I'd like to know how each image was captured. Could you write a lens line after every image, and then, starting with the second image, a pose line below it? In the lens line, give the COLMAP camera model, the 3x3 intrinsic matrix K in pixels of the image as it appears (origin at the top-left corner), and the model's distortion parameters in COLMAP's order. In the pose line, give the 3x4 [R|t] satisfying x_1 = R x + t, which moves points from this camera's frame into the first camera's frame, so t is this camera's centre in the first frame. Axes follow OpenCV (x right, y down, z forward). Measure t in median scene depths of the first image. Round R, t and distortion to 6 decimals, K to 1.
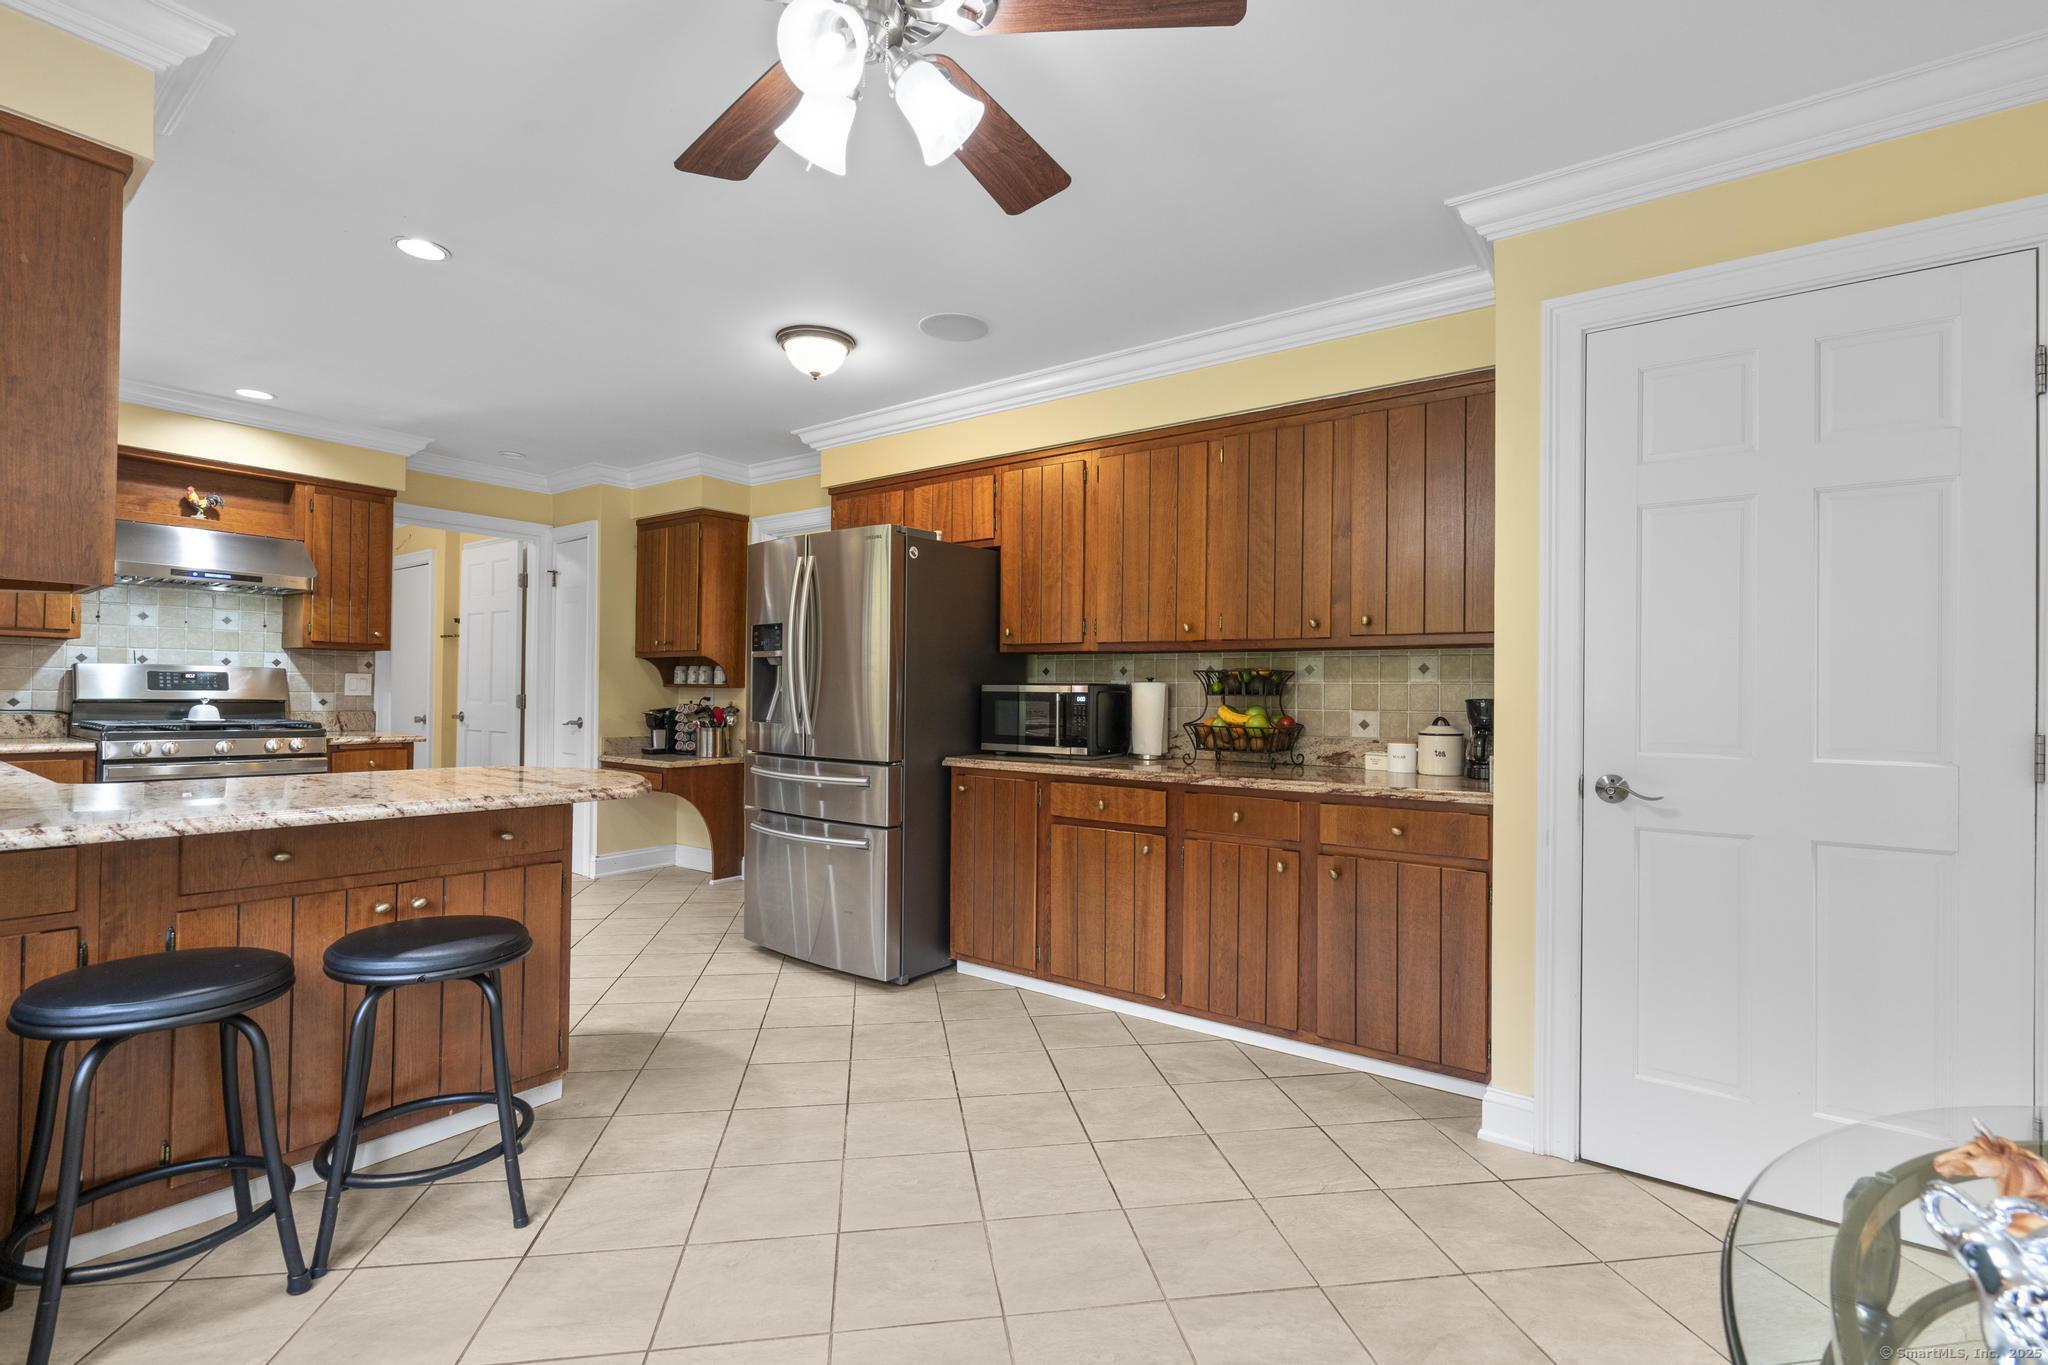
lens RADIAL K [[909.1, 0, 1018.7], [0, 909.1, 688.9], [0, 0, 1]] dist [-0.006970, 0.001801]
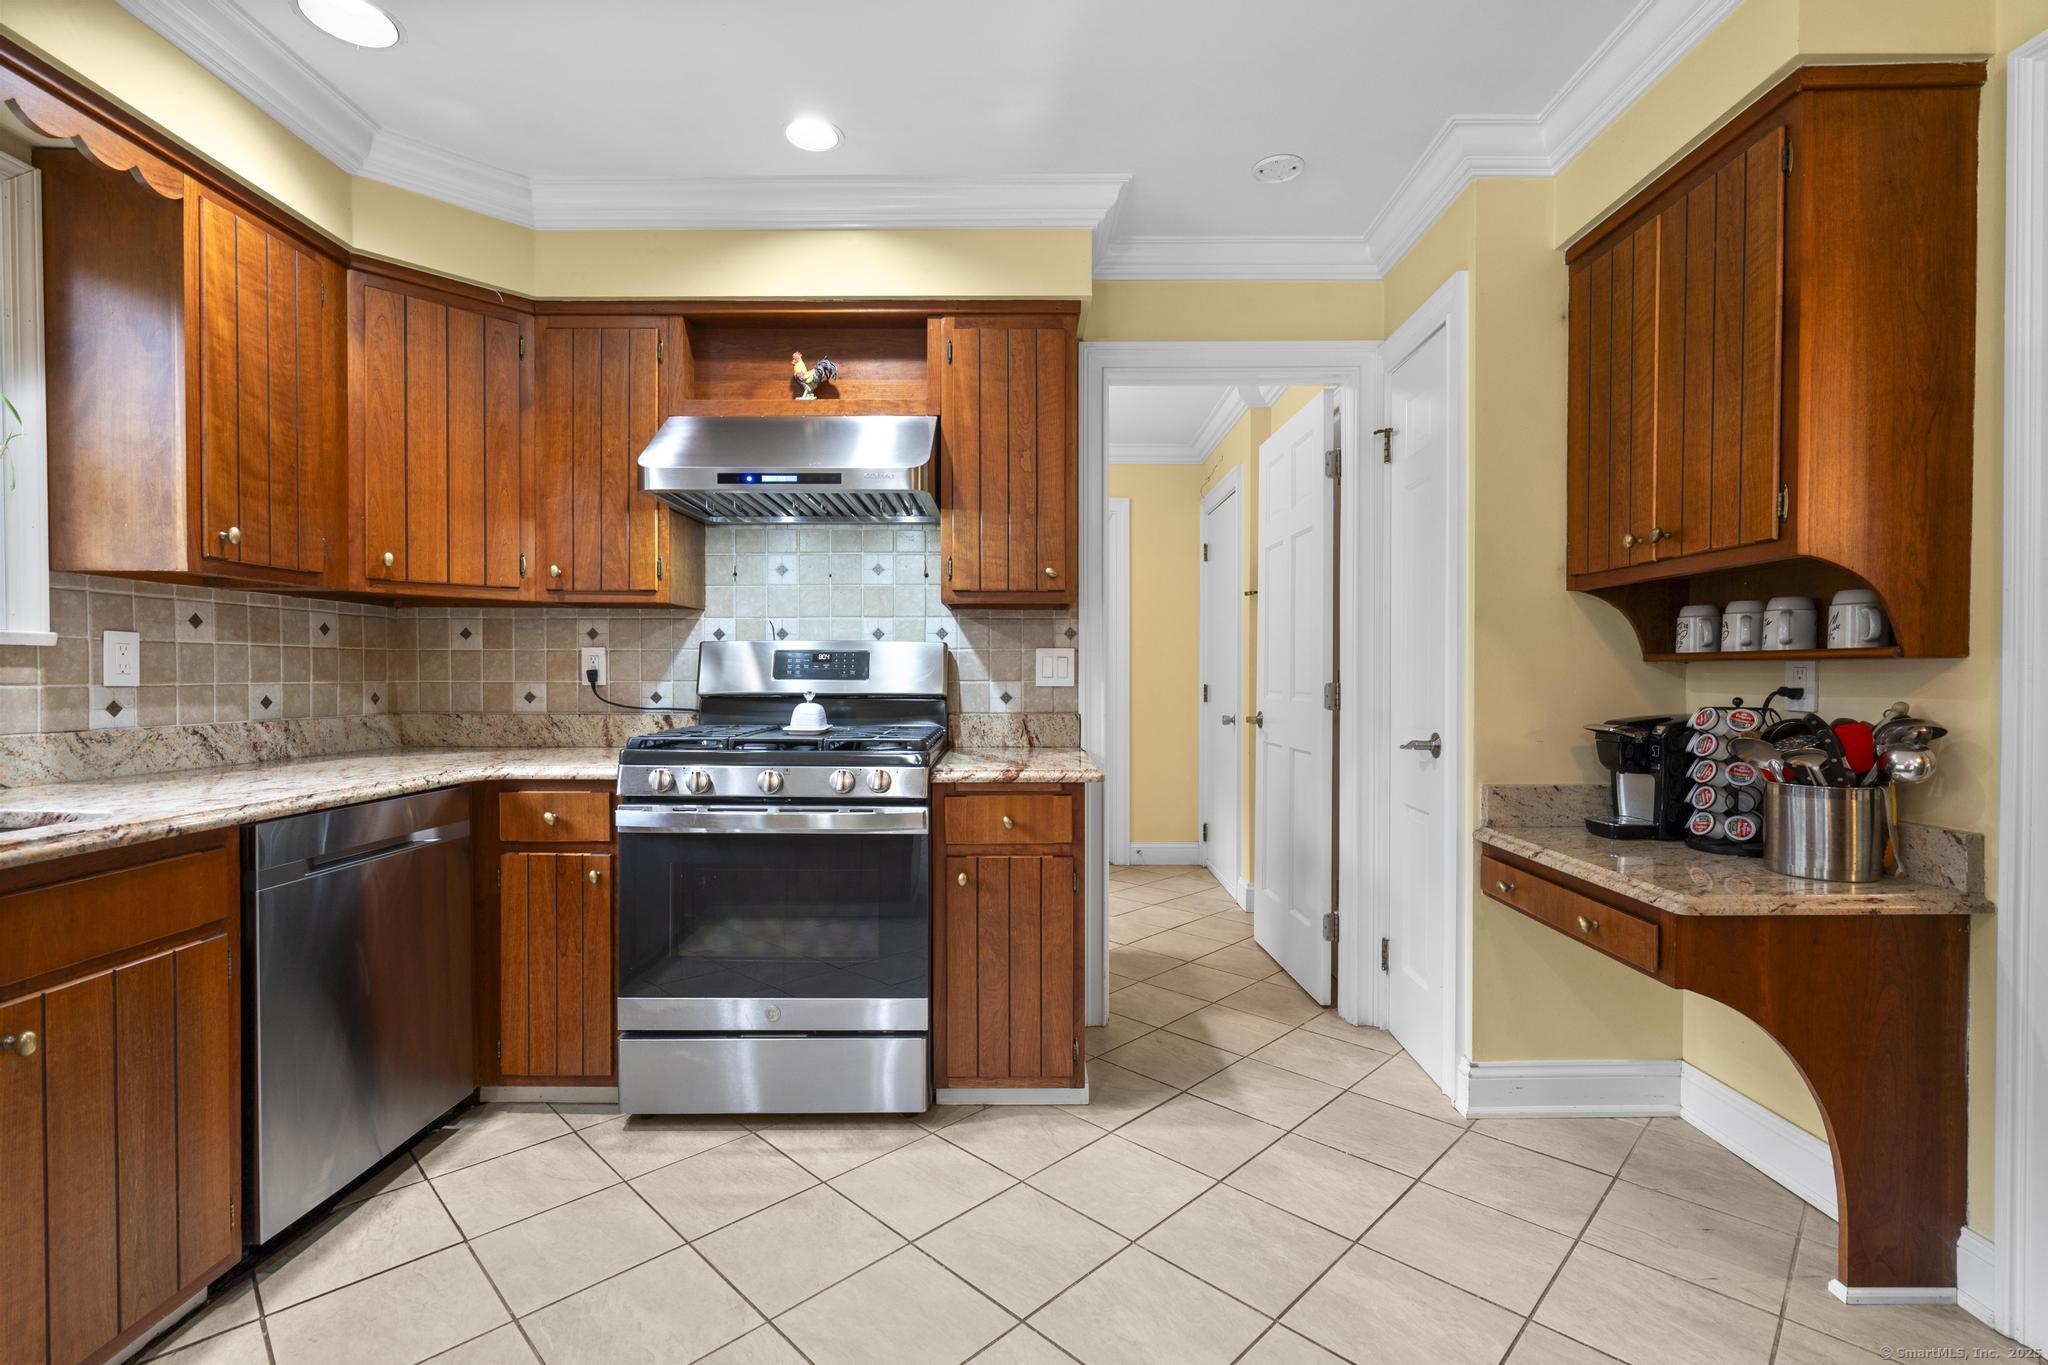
lens RADIAL K [[909.1, 0, 1021.9], [0, 909.1, 685.4], [0, 0, 1]] dist [-0.006970, 0.001801]
pose [[0.591293, -0.002731, -0.806452, -0.249945], [0.011017, 0.999928, 0.004691, 0.003436], [0.806381, -0.011658, 0.591281, 0.588148]]
